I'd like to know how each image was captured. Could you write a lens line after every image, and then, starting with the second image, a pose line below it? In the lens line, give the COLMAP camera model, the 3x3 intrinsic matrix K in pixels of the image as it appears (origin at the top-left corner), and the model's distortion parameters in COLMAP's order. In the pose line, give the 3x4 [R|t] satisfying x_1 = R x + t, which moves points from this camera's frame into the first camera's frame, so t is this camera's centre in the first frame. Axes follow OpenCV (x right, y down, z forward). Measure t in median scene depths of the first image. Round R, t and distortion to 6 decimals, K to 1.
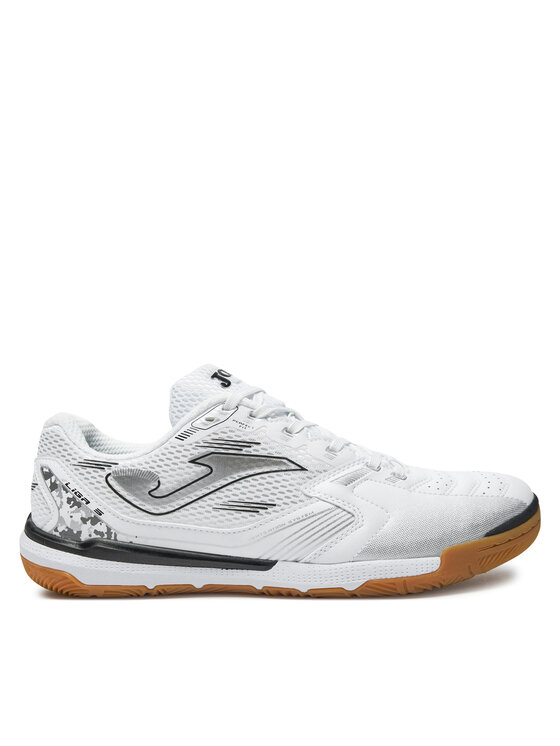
lens RADIAL K [[795.7, 0, 280.0], [0, 795.7, 373.0], [0, 0, 1]] dist [0.008327, -0.001762]
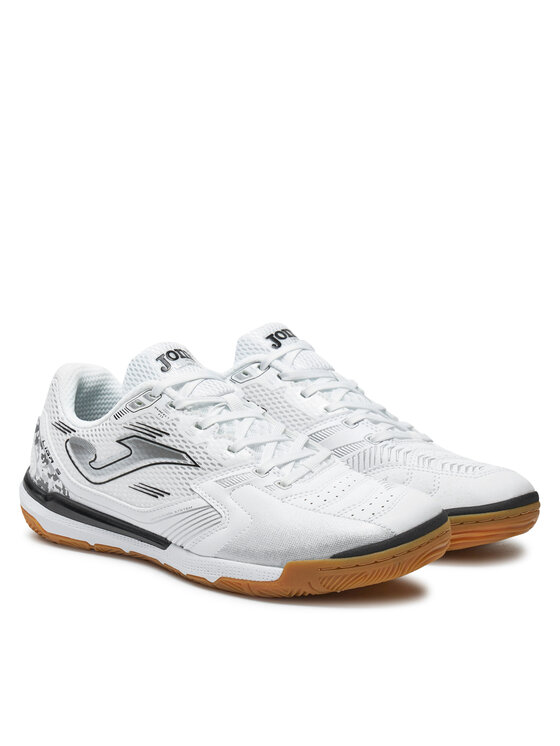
lens RADIAL K [[2000.9, 0, 280.0], [0, 2000.9, 373.0], [0, 0, 1]] dist [-0.059921, -0.122308]
pose [[0.792187, 0.139382, -0.594148, 1.697884], [0.031419, 0.962964, 0.267794, -0.714399], [0.609469, -0.230810, 0.758468, -0.938763]]
